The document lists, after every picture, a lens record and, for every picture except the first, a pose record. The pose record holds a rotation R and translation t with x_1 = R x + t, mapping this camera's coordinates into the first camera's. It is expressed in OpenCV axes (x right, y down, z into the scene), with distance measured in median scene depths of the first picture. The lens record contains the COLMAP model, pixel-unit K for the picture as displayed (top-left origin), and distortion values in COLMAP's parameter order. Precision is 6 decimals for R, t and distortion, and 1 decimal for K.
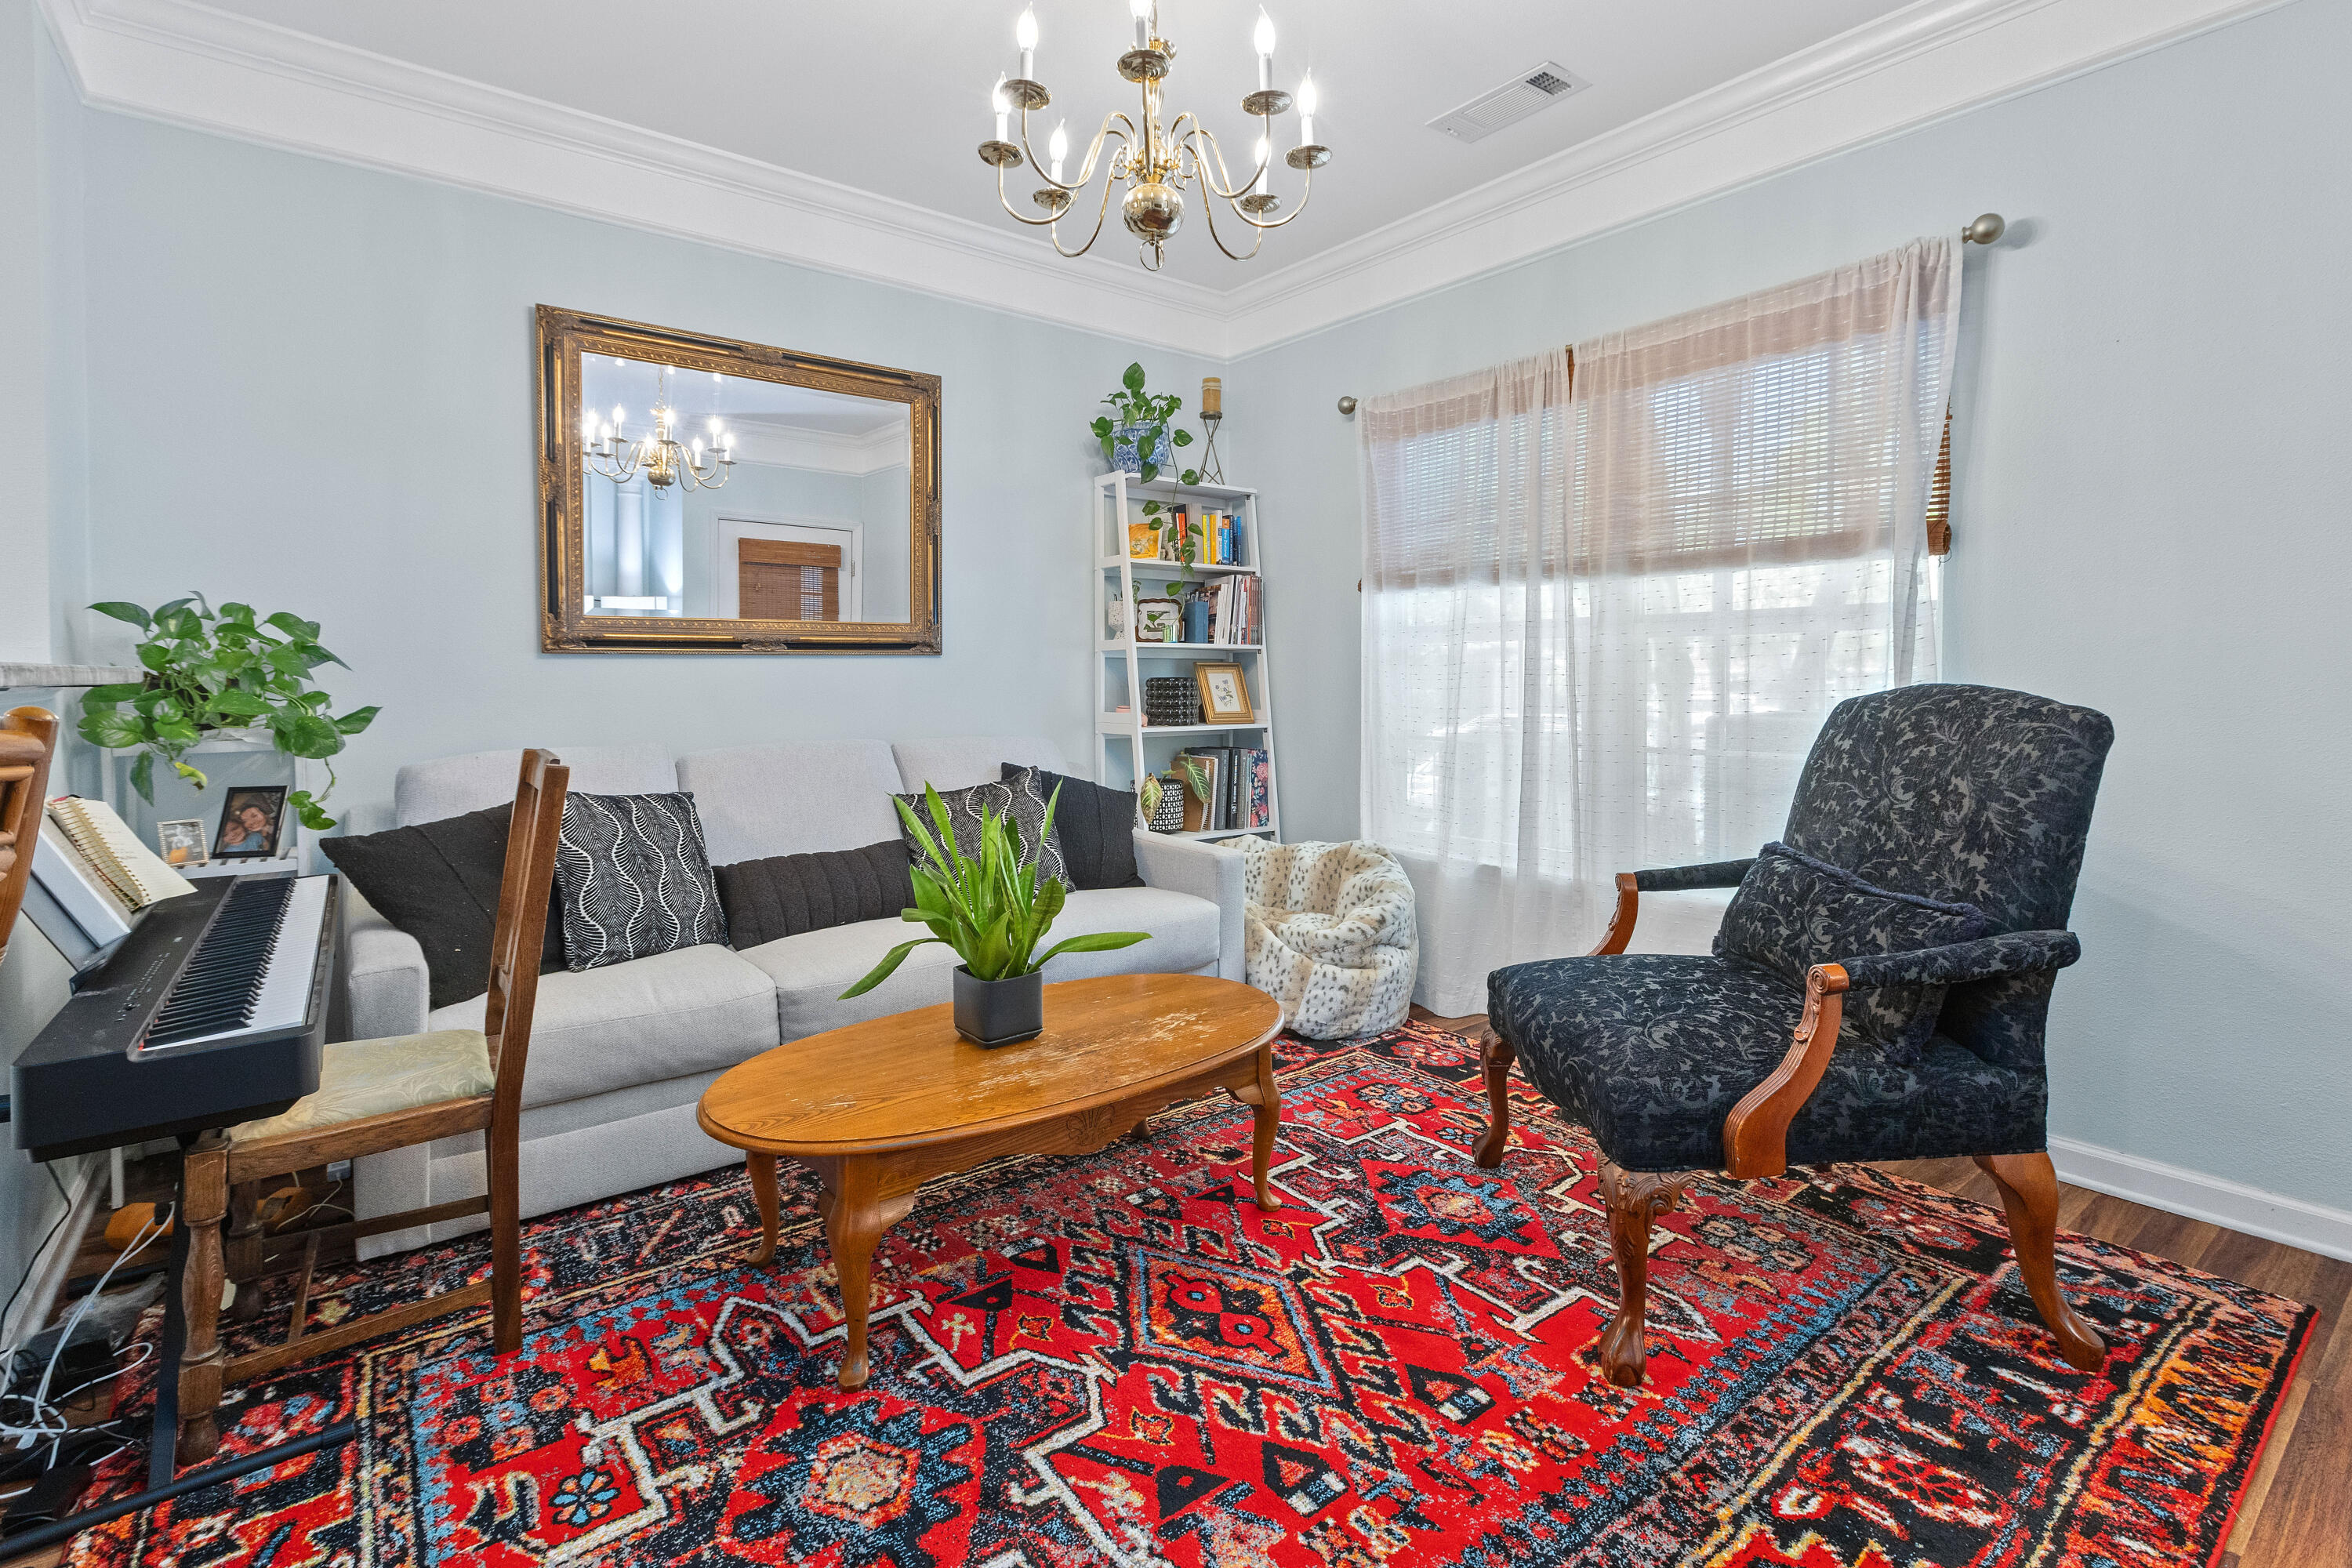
lens RADIAL K [[1096.8, 0, 1192.4], [0, 1096.8, 708.6], [0, 0, 1]] dist [0.002371, 0.000241]
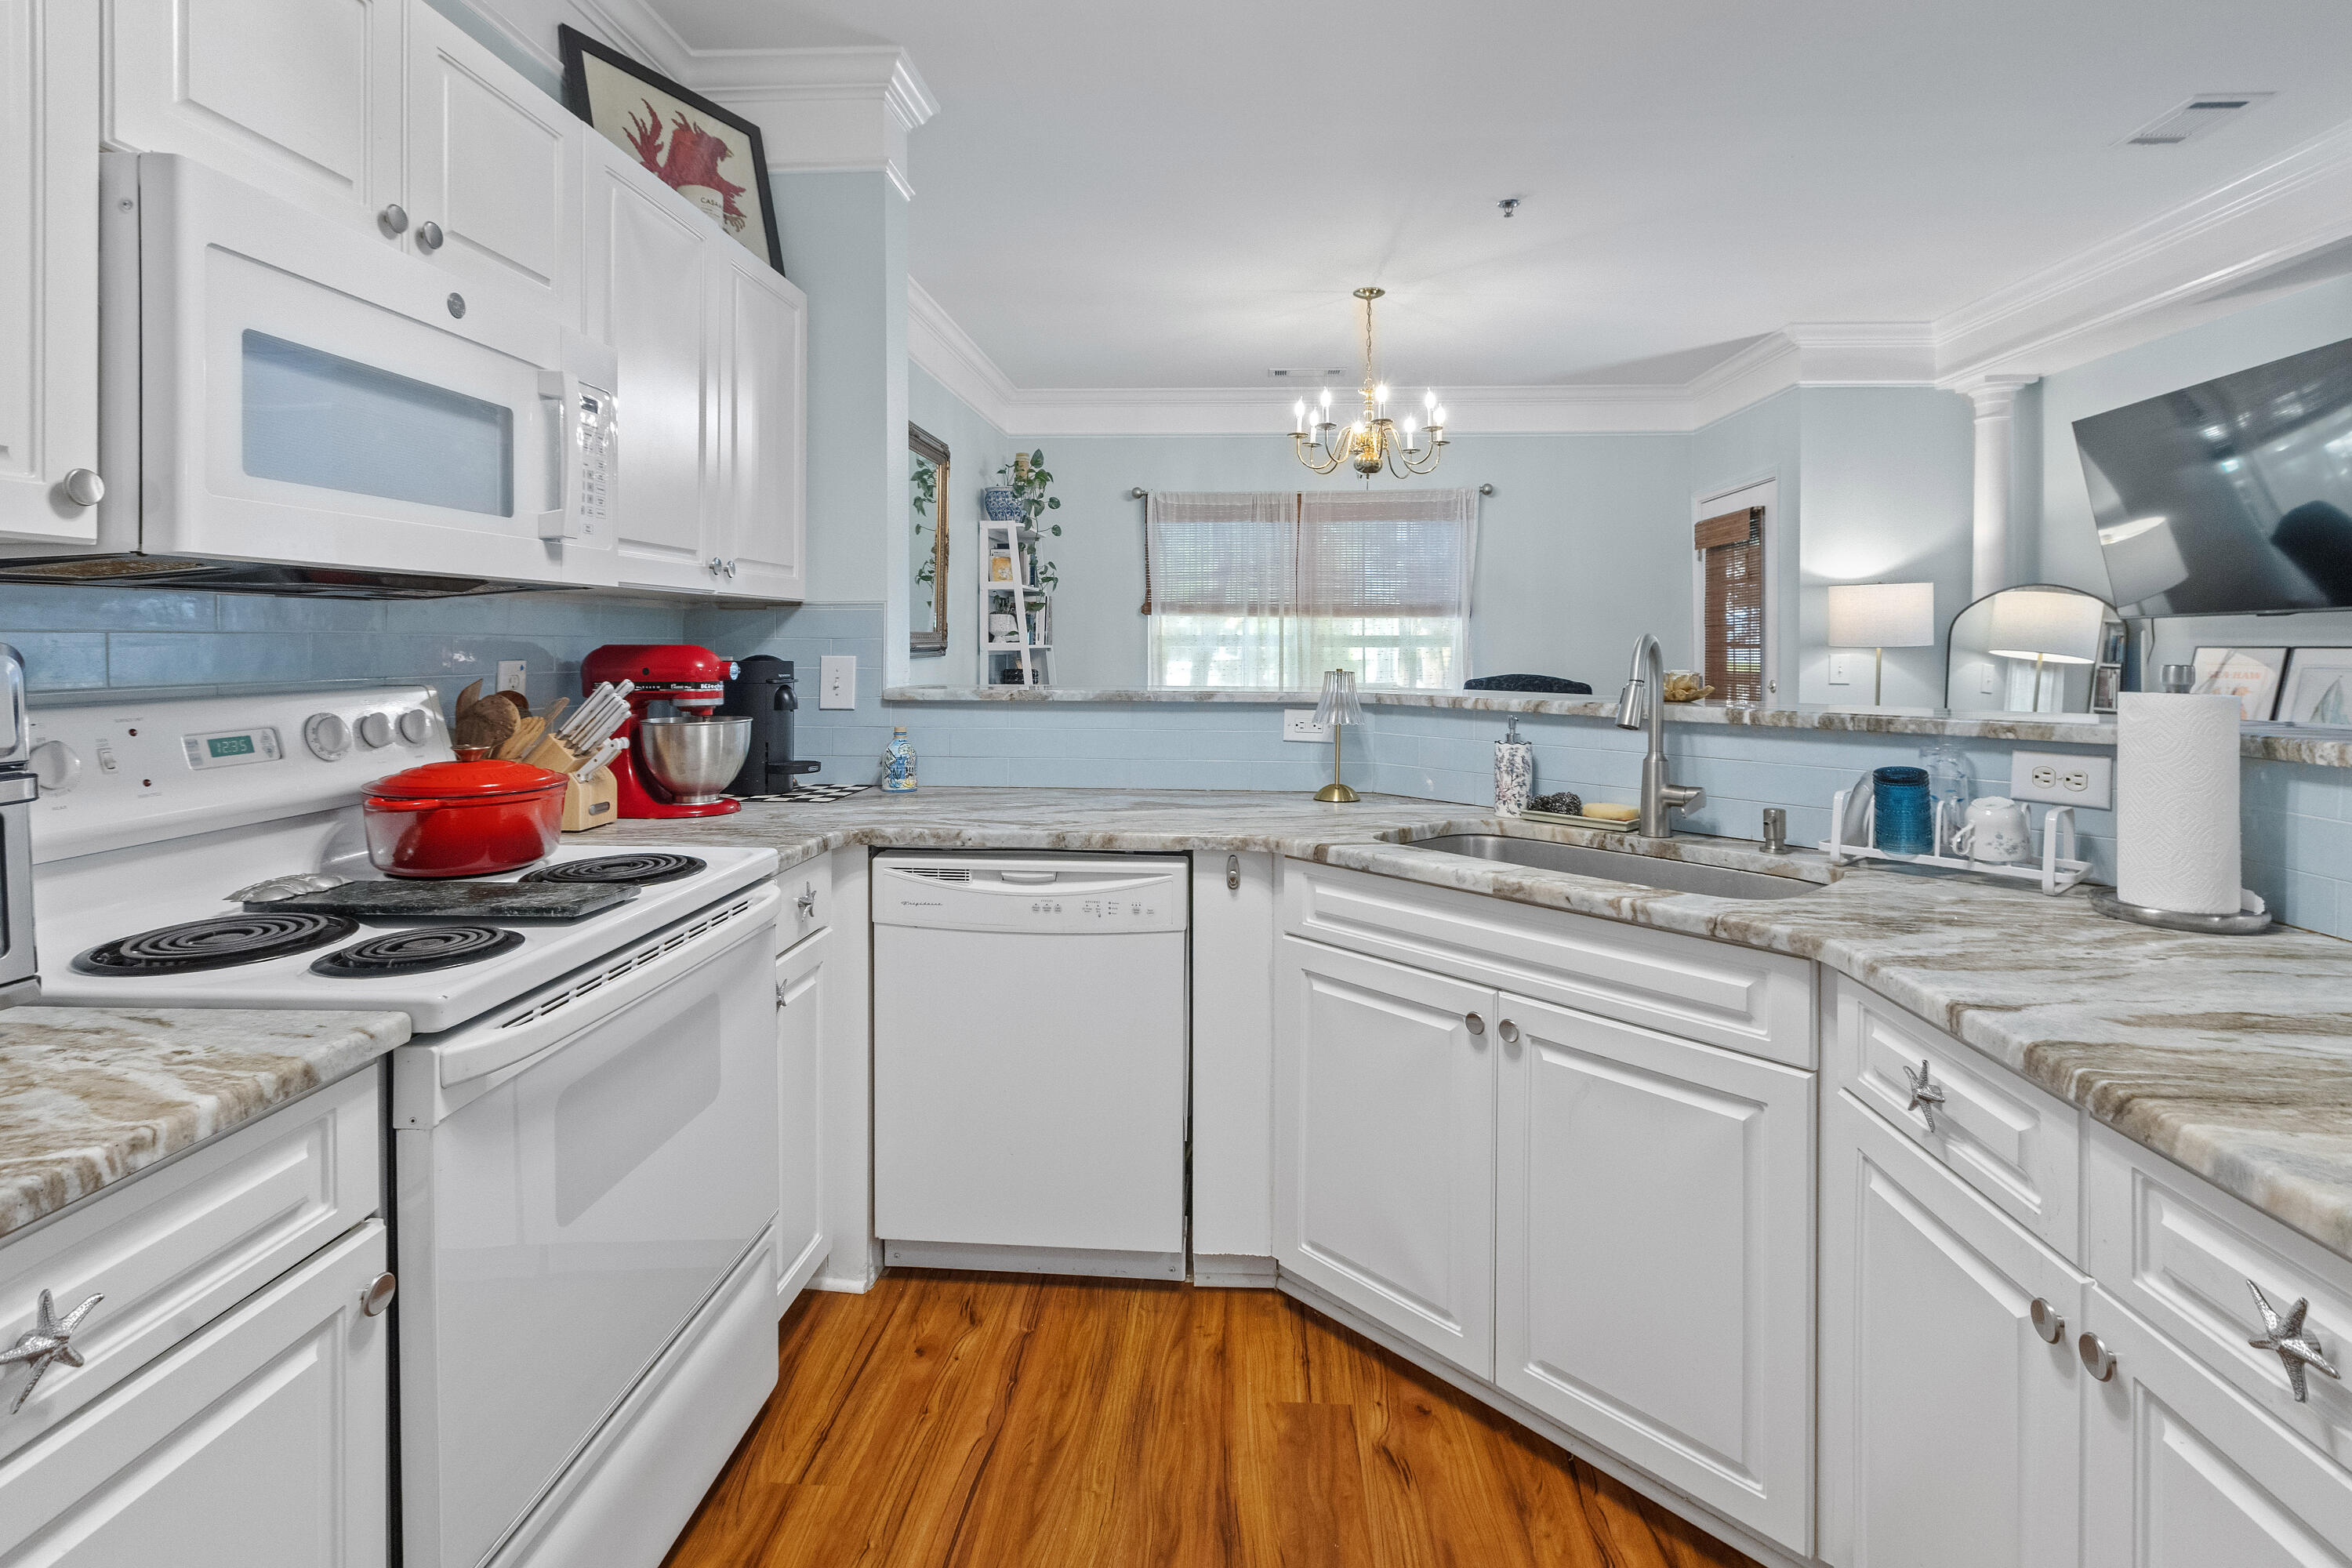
lens RADIAL K [[1096.8, 0, 1211.9], [0, 1096.8, 638.9], [0, 0, 1]] dist [0.002371, 0.000241]
pose [[0.668100, 0.006968, 0.744039, -1.591193], [0.020156, 0.999420, -0.027459, -0.043164], [-0.743798, 0.033342, 0.667572, -0.186402]]
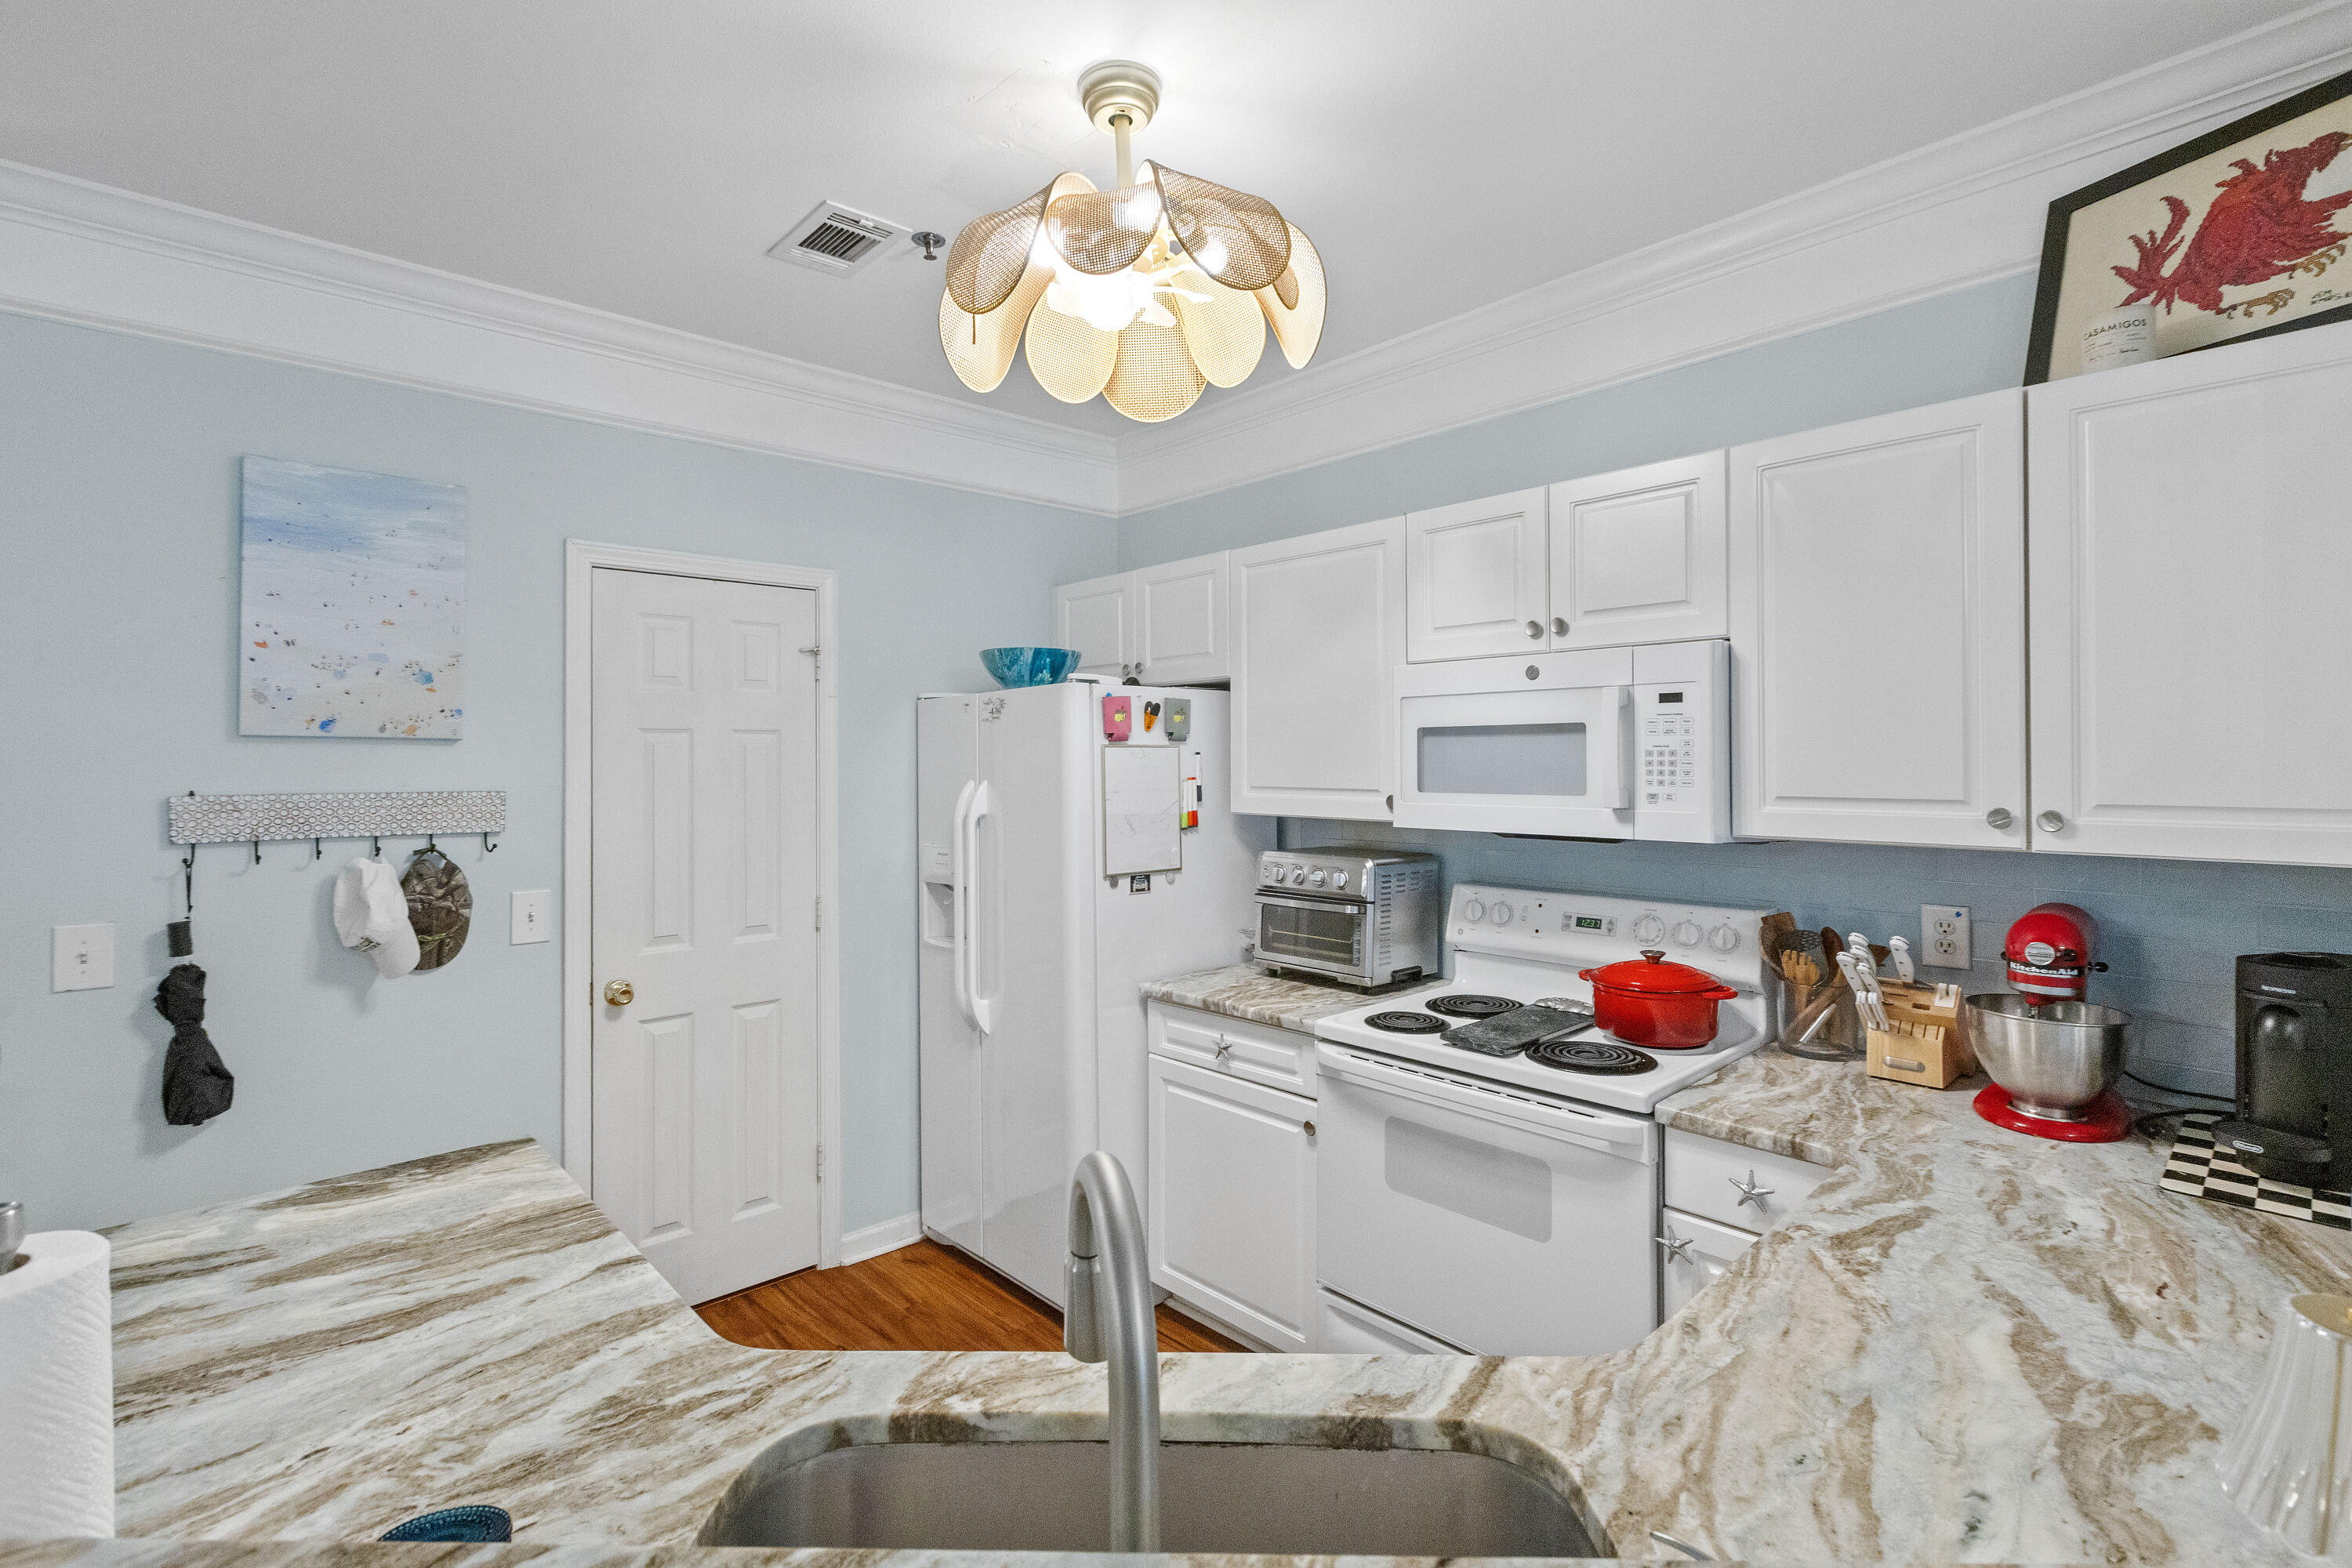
lens RADIAL K [[1096.8, 0, 1125.8], [0, 1096.8, 743.3], [0, 0, 1]] dist [0.002371, 0.000241]
pose [[0.031037, -0.003473, -0.999512, -0.462028], [-0.025510, 0.999665, -0.004266, -0.169853], [0.999193, 0.025630, 0.030938, 0.113210]]
